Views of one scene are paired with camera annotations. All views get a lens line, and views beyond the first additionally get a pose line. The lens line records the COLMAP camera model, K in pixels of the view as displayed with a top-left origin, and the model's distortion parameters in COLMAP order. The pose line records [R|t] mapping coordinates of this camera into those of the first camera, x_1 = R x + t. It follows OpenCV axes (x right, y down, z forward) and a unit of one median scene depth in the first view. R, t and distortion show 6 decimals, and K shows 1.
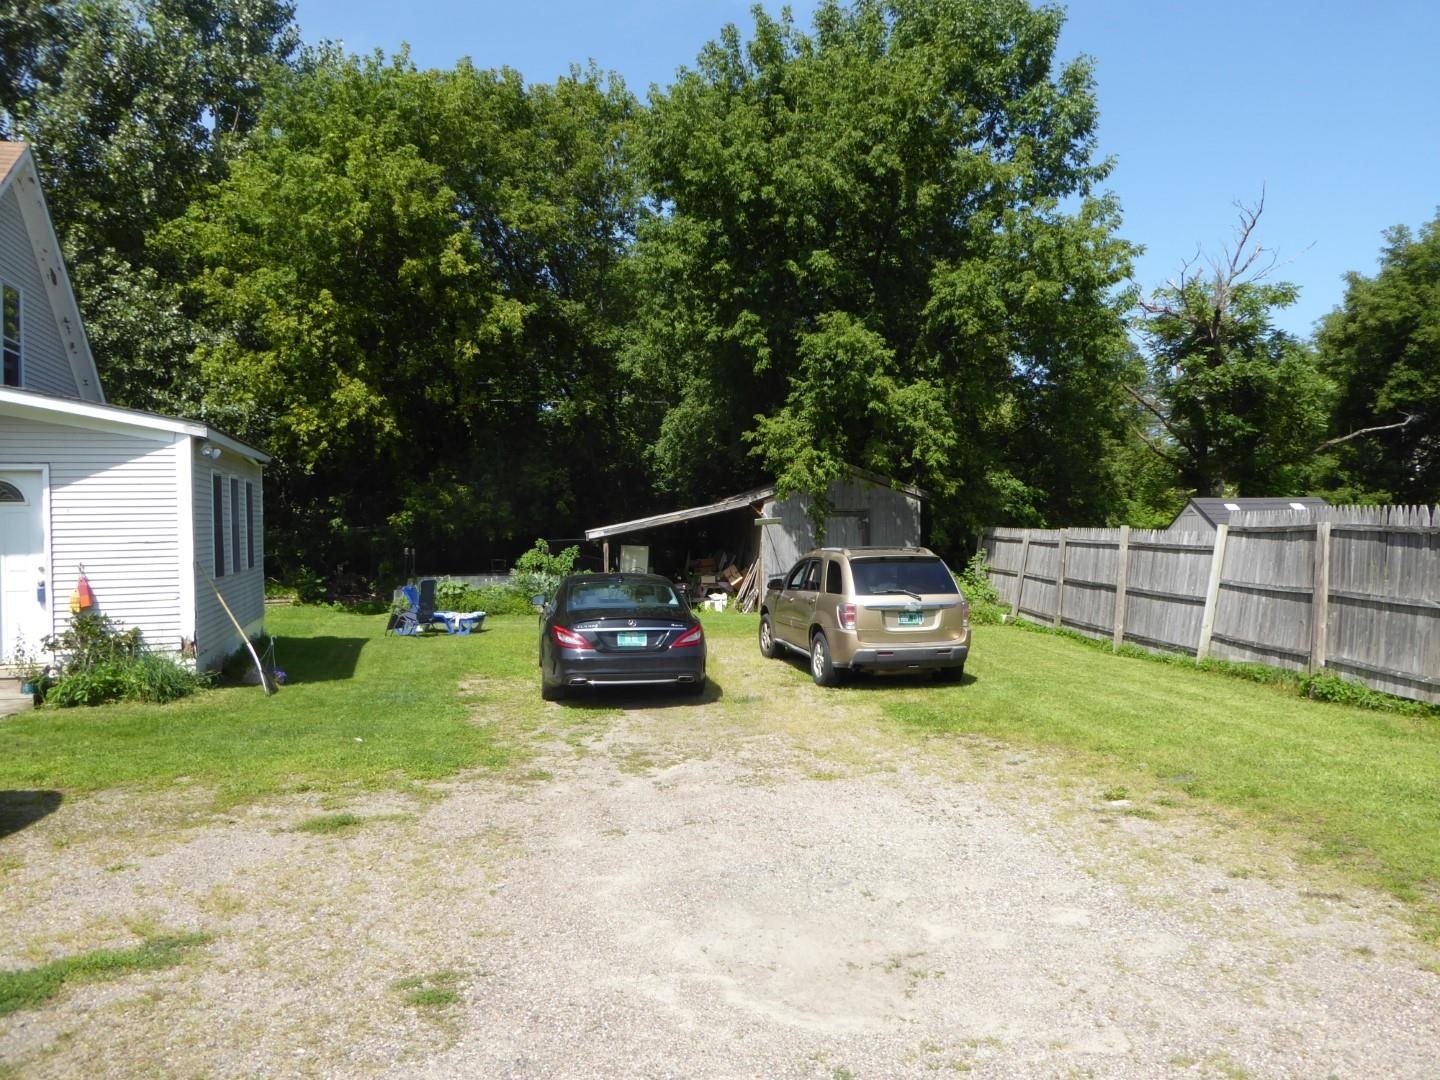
lens RADIAL K [[999.5, 0, 720.0], [0, 999.5, 540.0], [0, 0, 1]] dist [-0.055776, 0.032442]
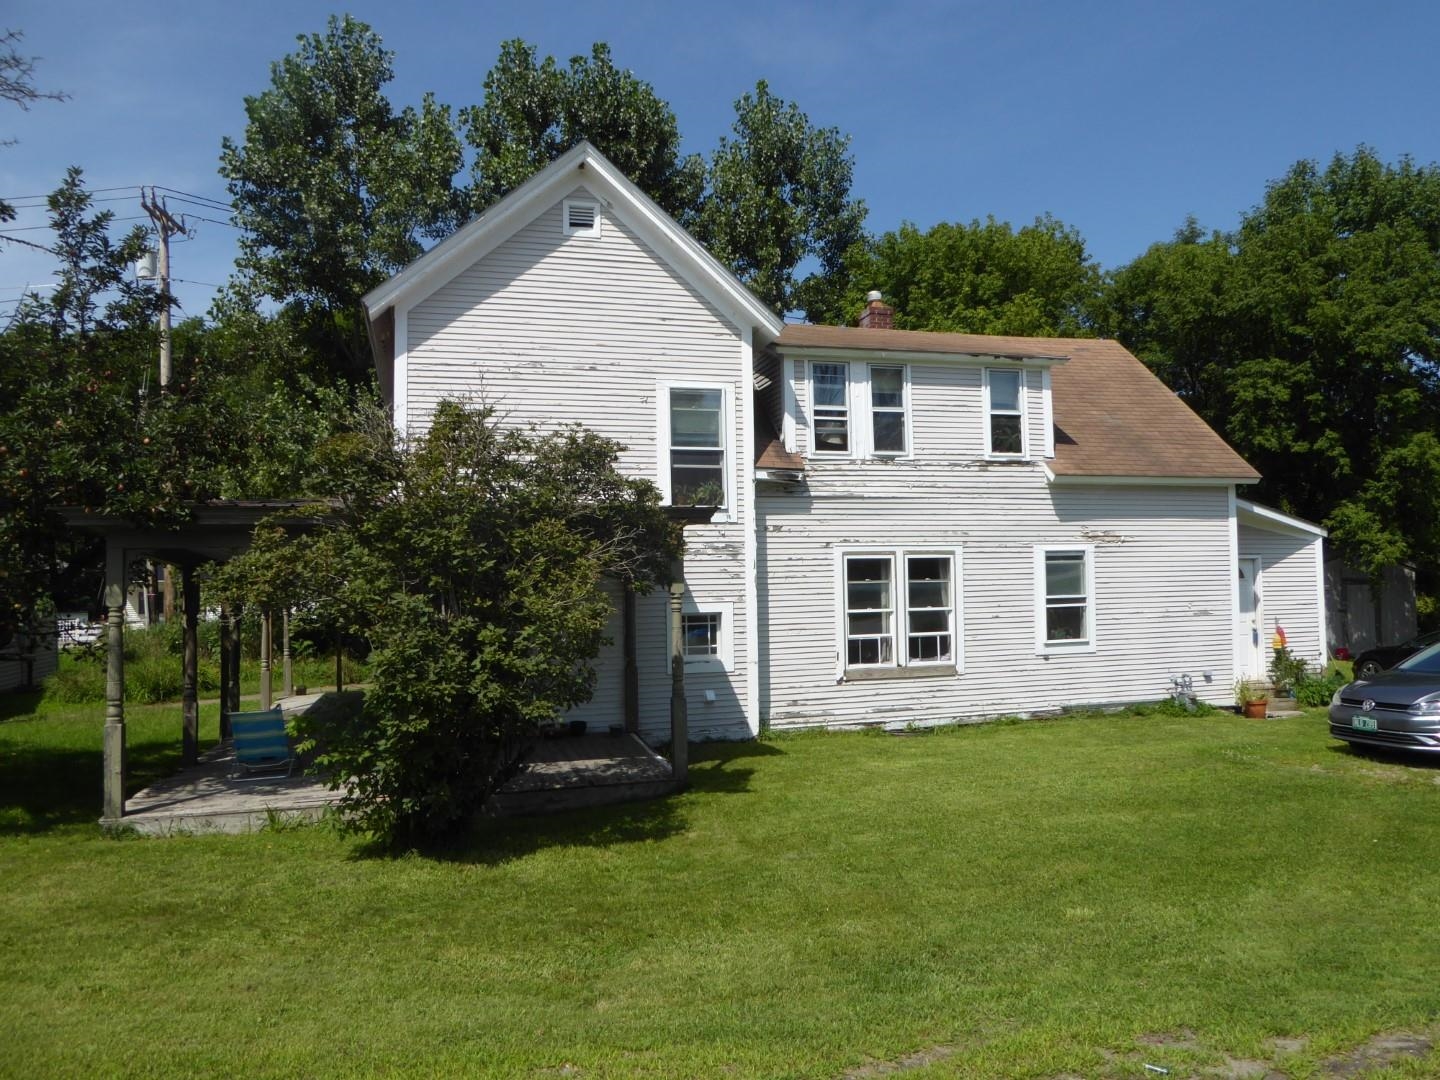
lens RADIAL K [[988.4, 0, 720.0], [0, 988.4, 540.0], [0, 0, 1]] dist [-0.046108, 0.005039]
pose [[0.999496, 0.001162, -0.031730, -0.906814], [-0.003243, 0.997840, -0.065615, 0.003432], [0.031585, 0.065685, 0.997340, -0.367537]]
